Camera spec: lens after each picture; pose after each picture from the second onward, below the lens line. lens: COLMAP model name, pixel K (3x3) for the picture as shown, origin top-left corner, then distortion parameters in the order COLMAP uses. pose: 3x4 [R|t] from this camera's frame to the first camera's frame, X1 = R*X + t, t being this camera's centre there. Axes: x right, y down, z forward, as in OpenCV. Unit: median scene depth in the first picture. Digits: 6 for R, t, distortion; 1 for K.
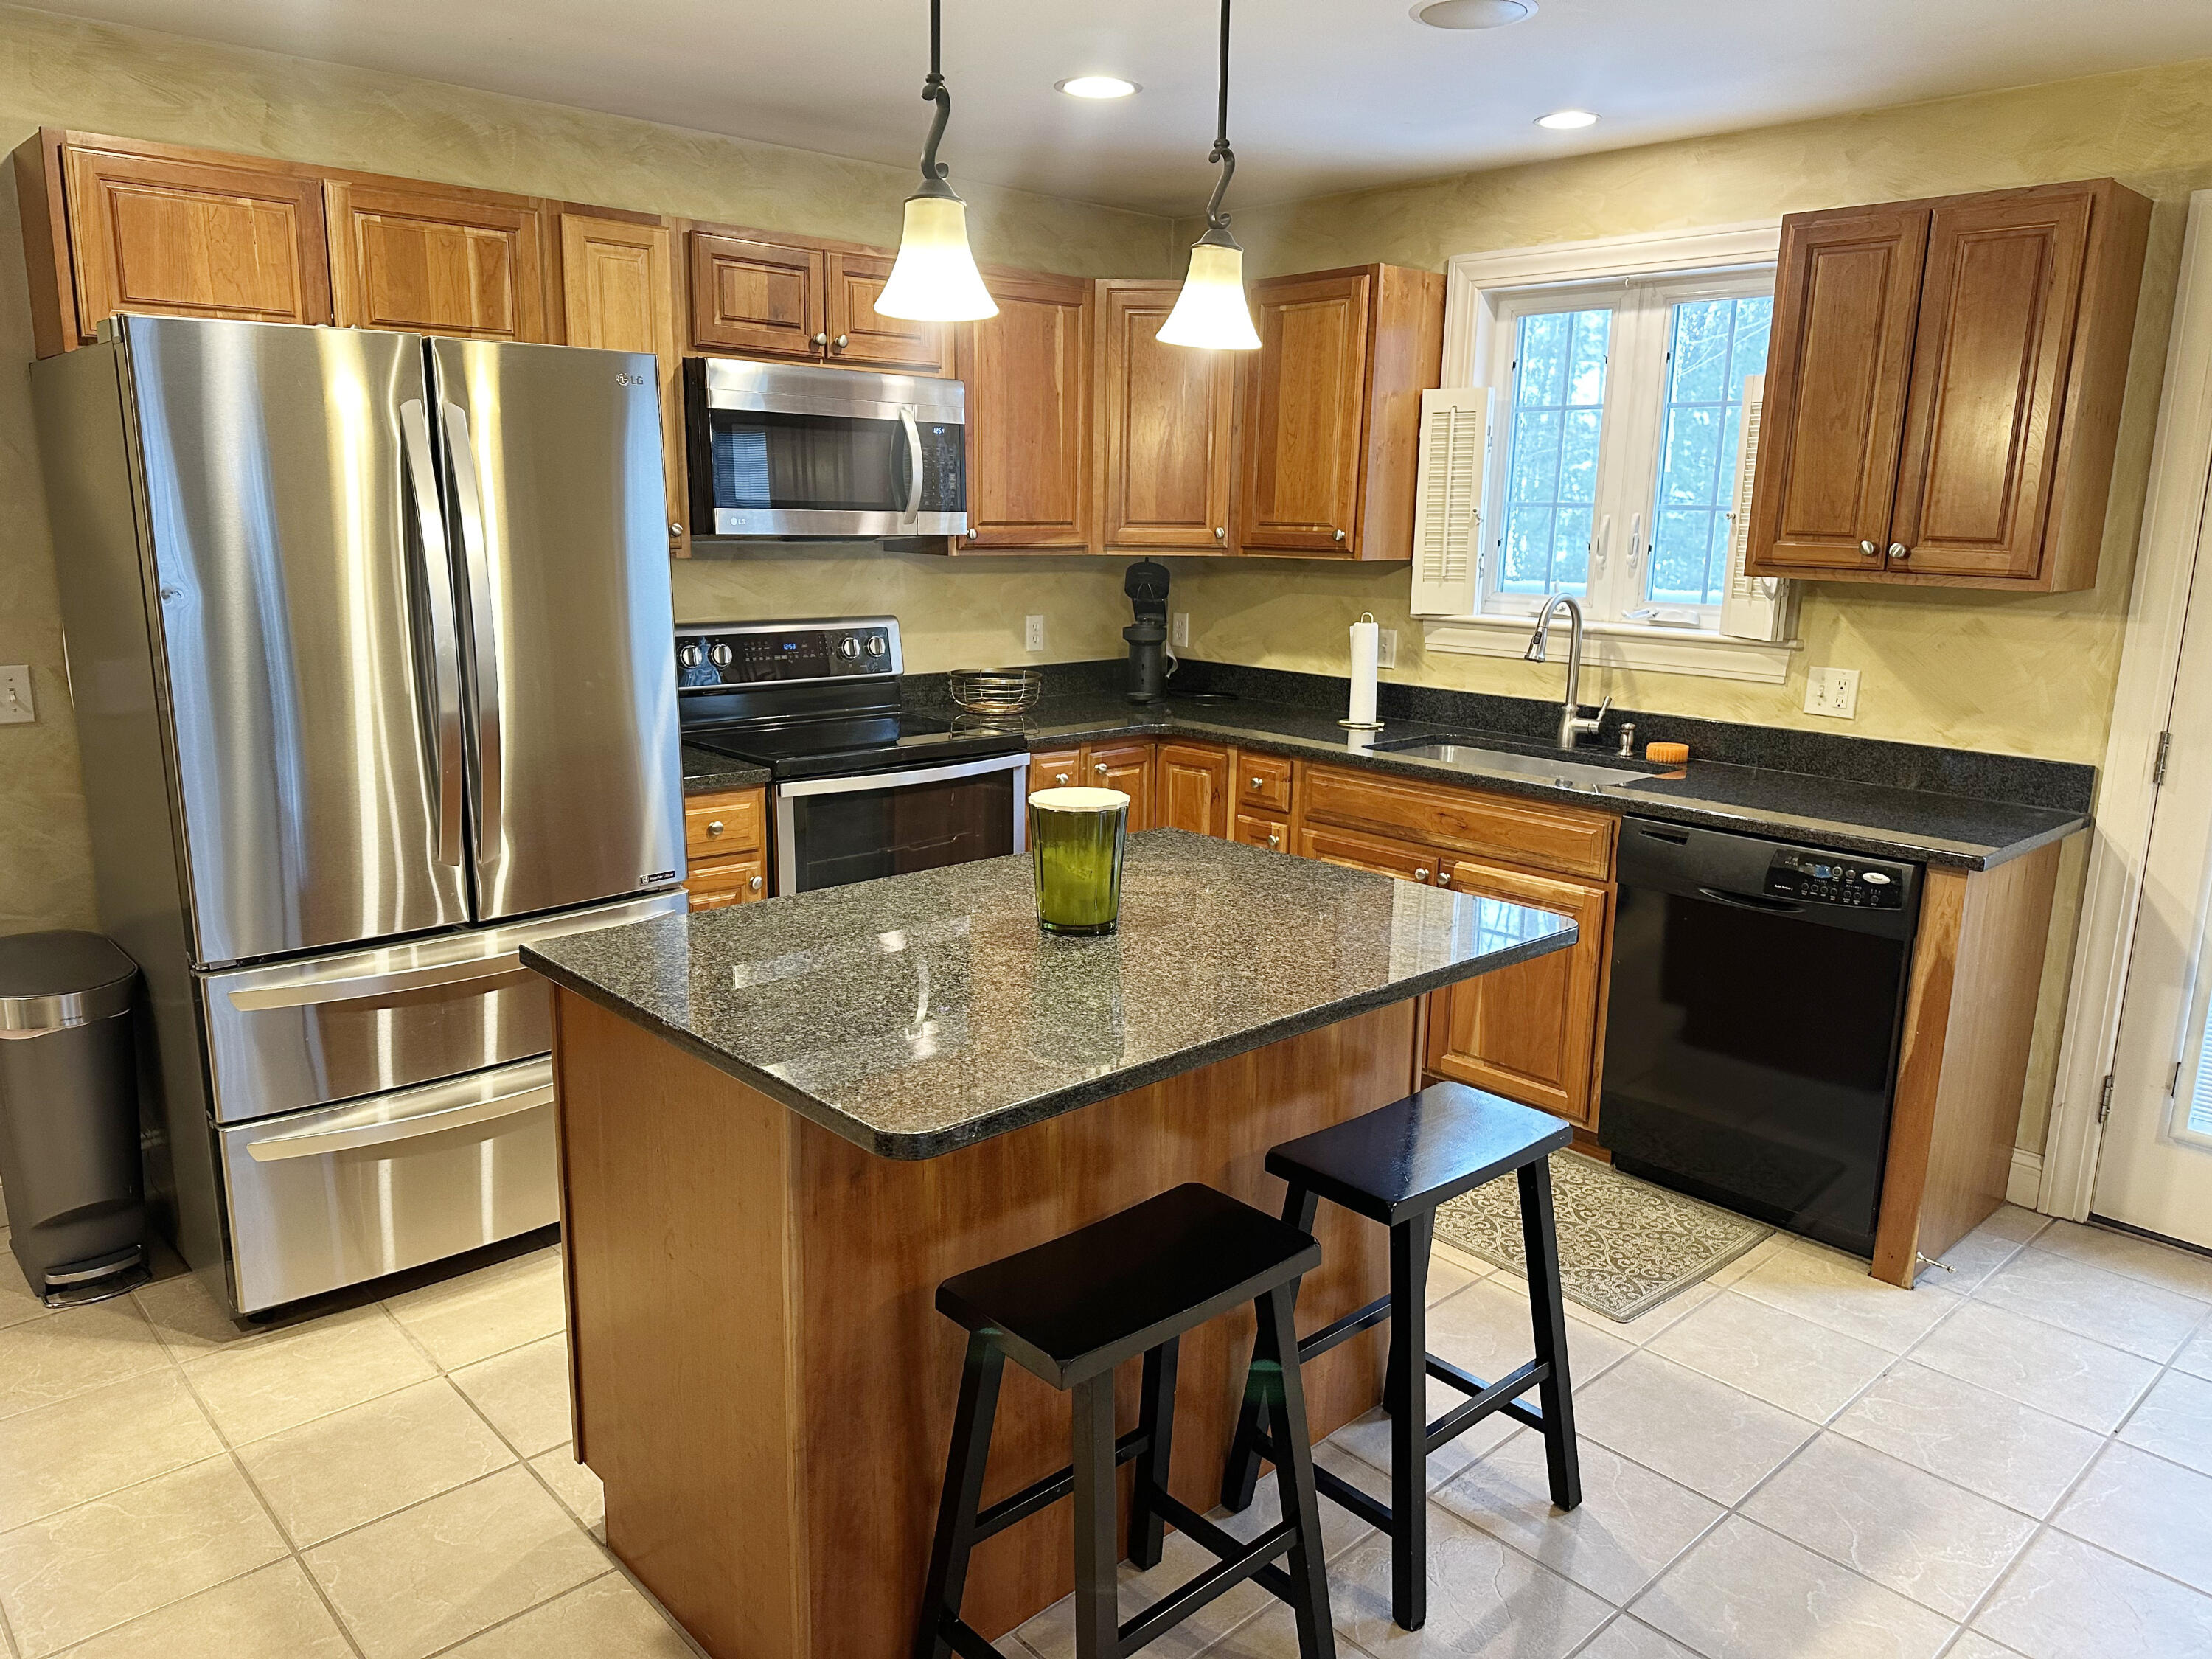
lens RADIAL K [[1548.3, 0, 1106.0], [0, 1548.3, 829.5], [0, 0, 1]] dist [0.096539, -0.161284]
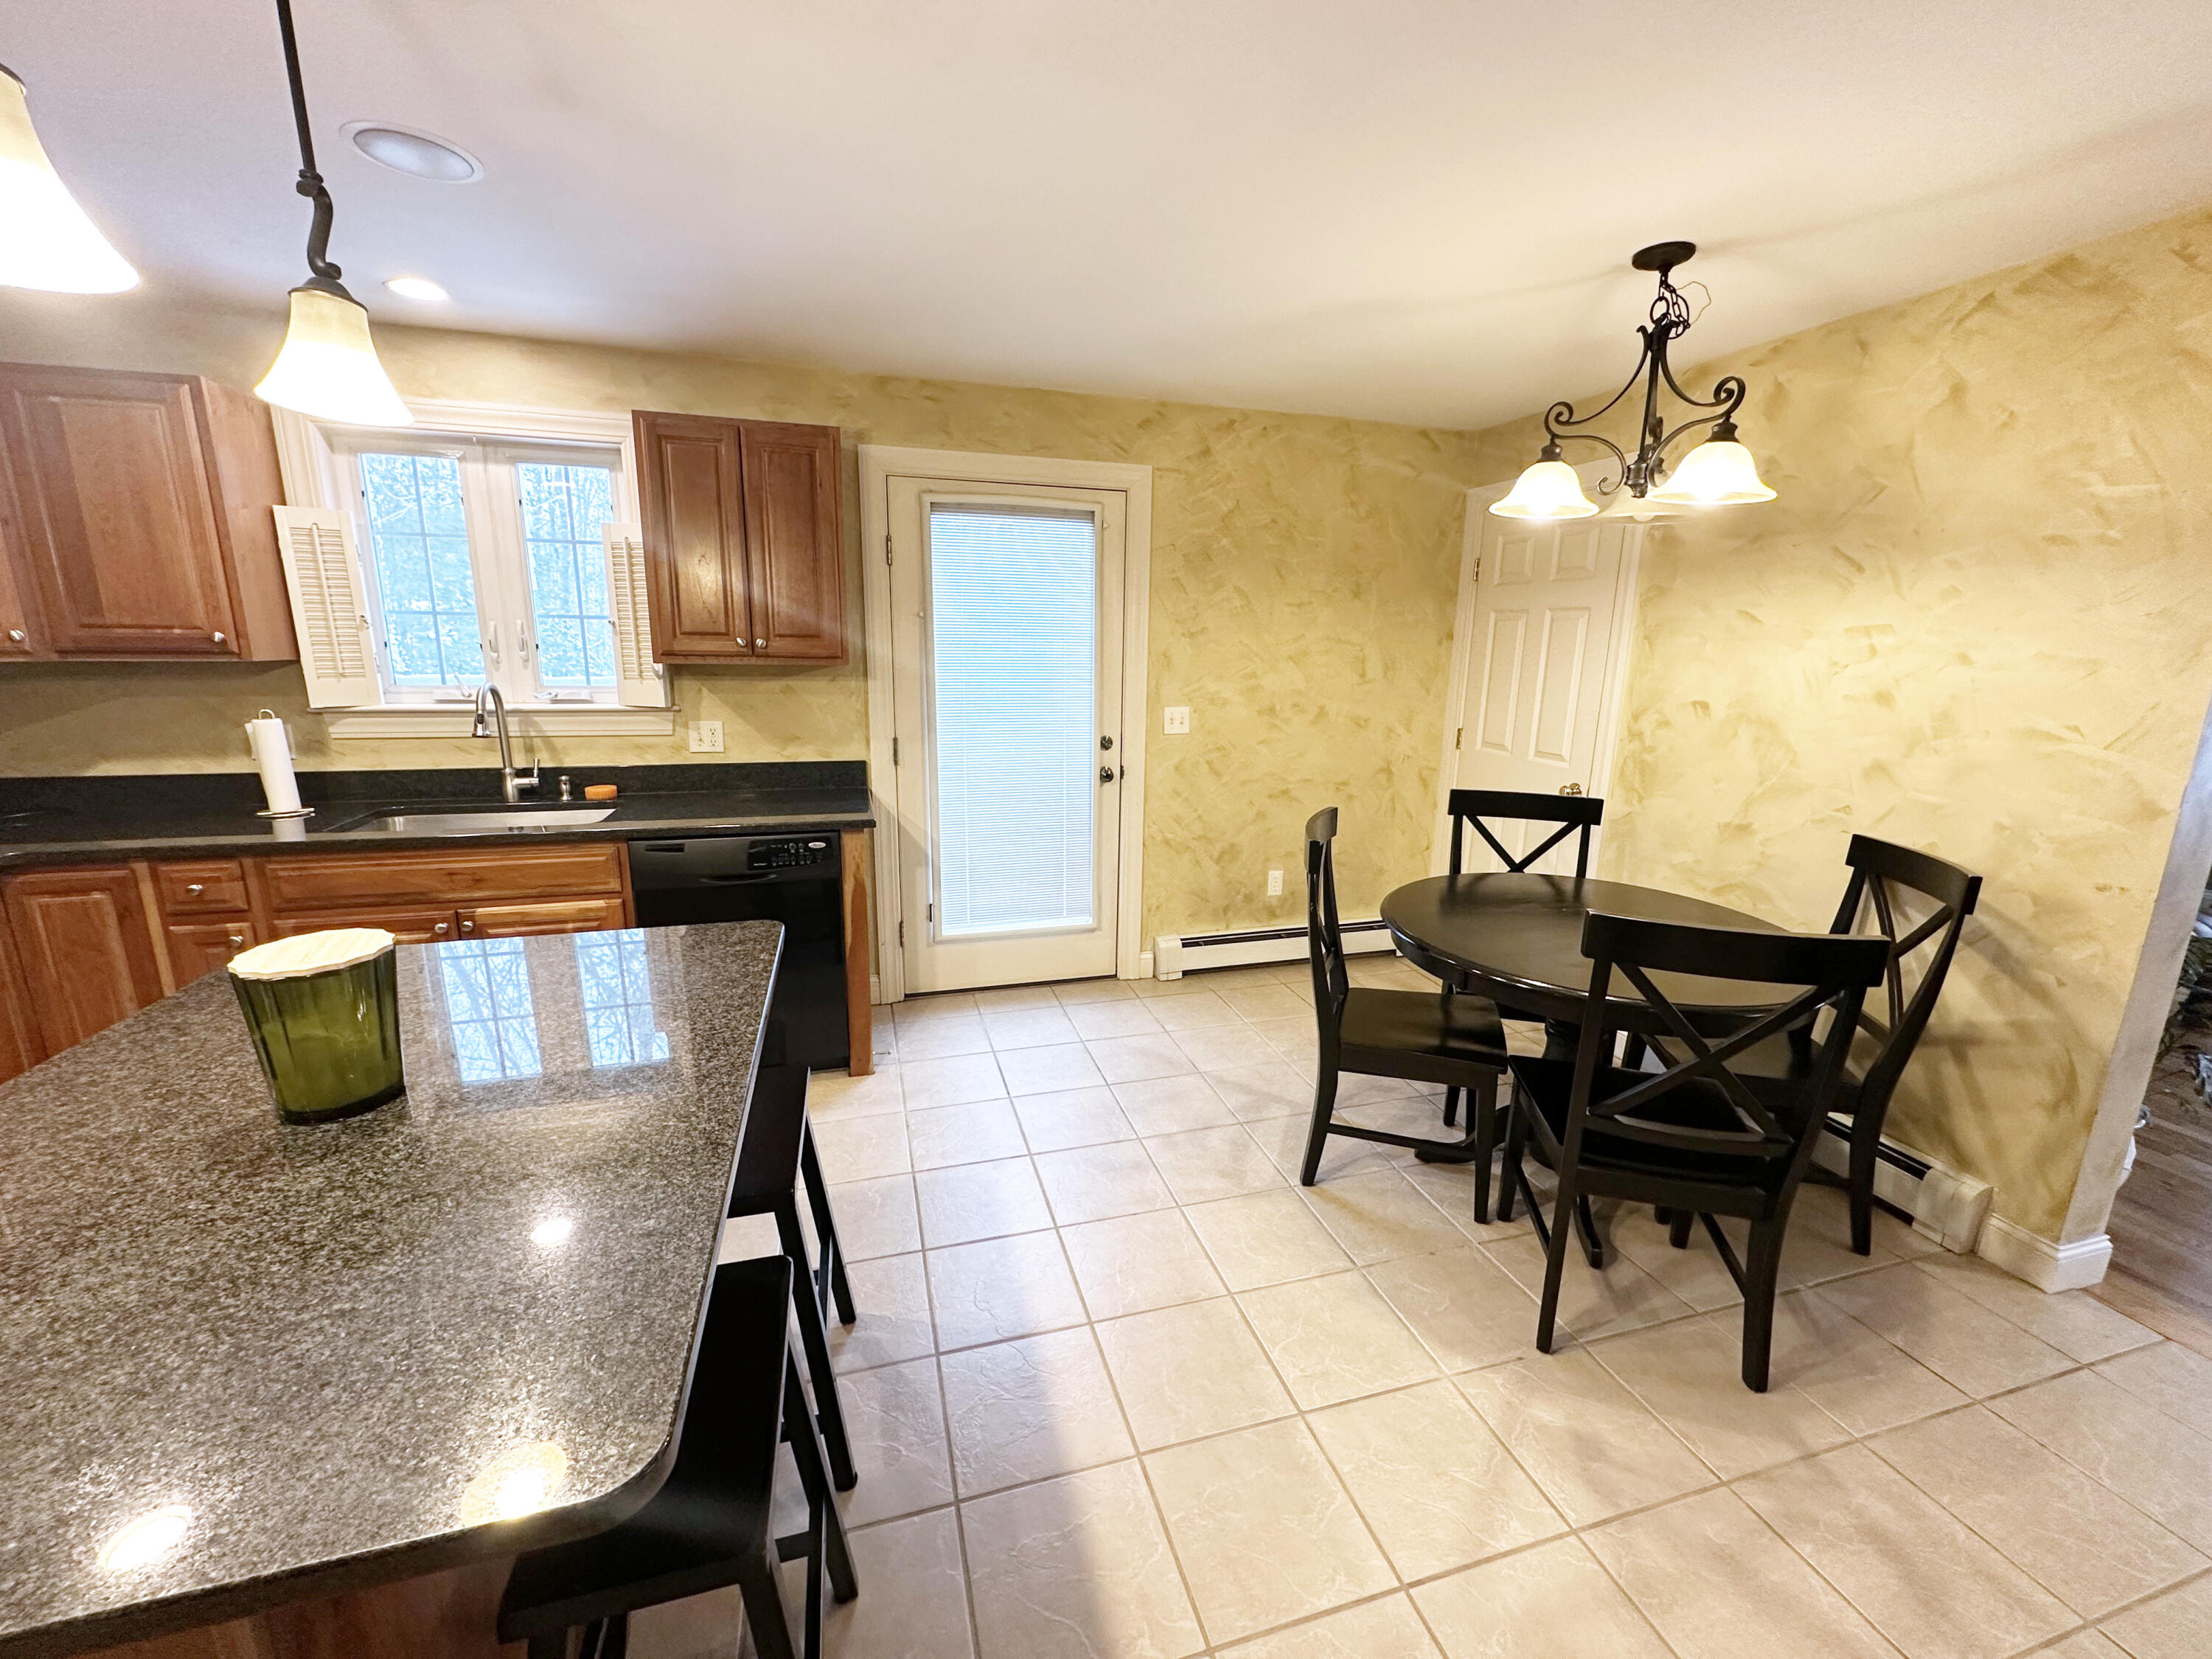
lens RADIAL K [[875.0, 0, 1106.0], [0, 875.0, 829.5], [0, 0, 1]] dist [-0.000231, 0.000477]
pose [[0.444516, -0.200371, 0.873073, -0.127232], [0.177216, 0.975069, 0.133551, -0.040807], [-0.878066, 0.095357, 0.468943, 0.239440]]
